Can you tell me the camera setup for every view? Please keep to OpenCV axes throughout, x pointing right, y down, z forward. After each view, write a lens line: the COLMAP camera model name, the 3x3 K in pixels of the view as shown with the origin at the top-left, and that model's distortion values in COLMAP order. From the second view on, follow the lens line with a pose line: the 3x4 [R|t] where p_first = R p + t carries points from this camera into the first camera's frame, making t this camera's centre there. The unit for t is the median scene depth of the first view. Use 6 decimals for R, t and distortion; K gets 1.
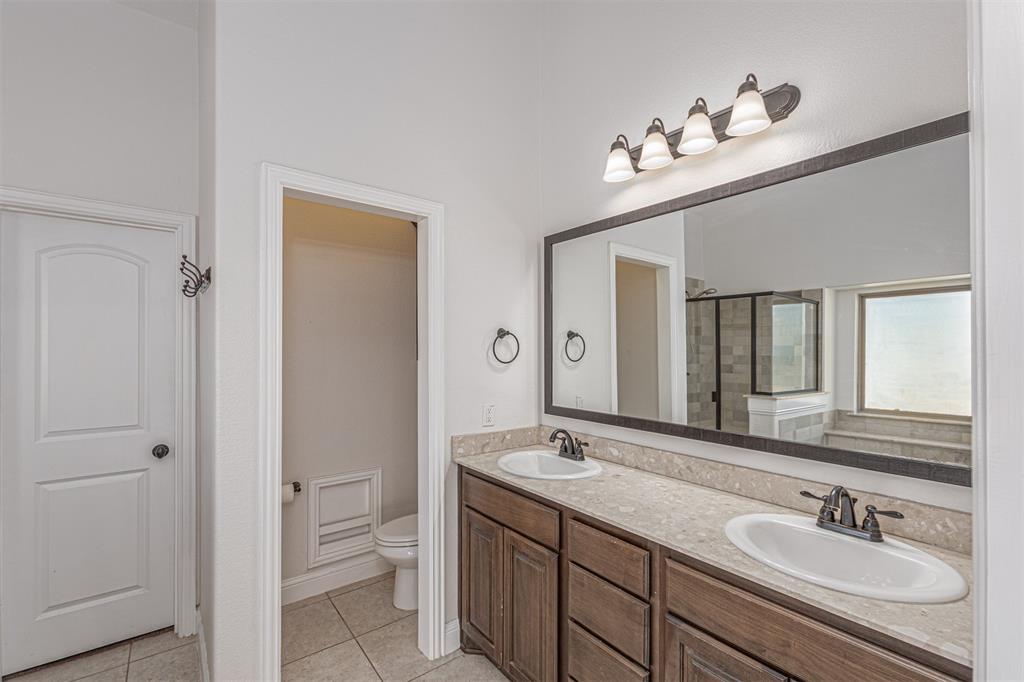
lens RADIAL K [[450.7, 0, 518.6], [0, 450.7, 350.6], [0, 0, 1]] dist [0.007657, -0.003155]
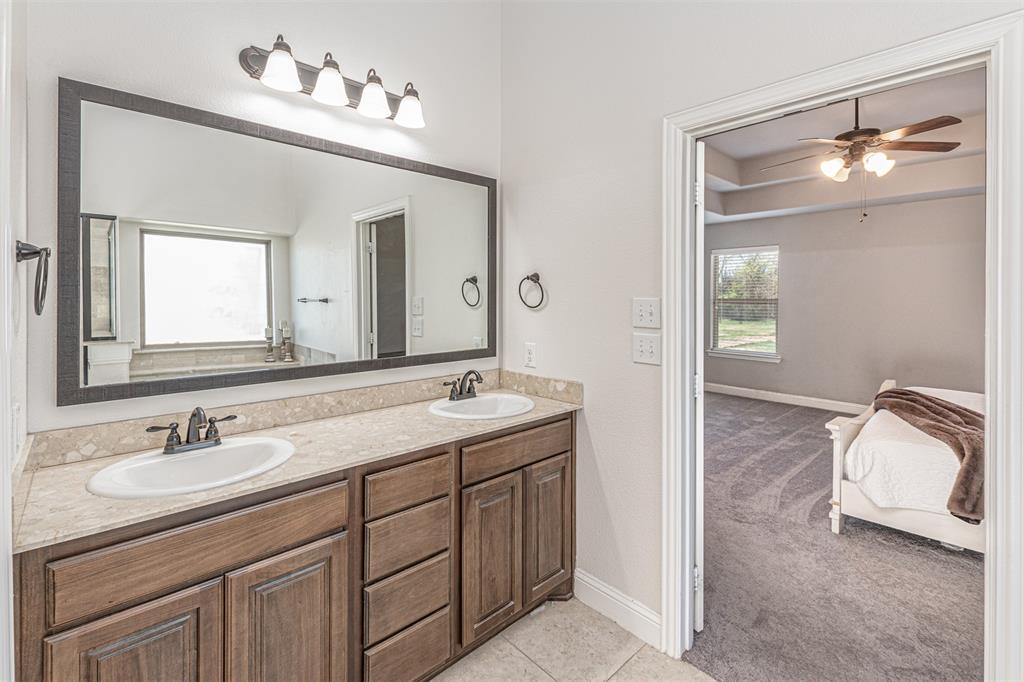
lens RADIAL K [[450.7, 0, 529.0], [0, 450.7, 290.5], [0, 0, 1]] dist [0.007657, -0.003155]
pose [[-0.098217, -0.002662, 0.995161, -0.710279], [-0.012588, 0.999920, 0.001432, -0.009091], [-0.995085, -0.012386, -0.098243, 0.657735]]
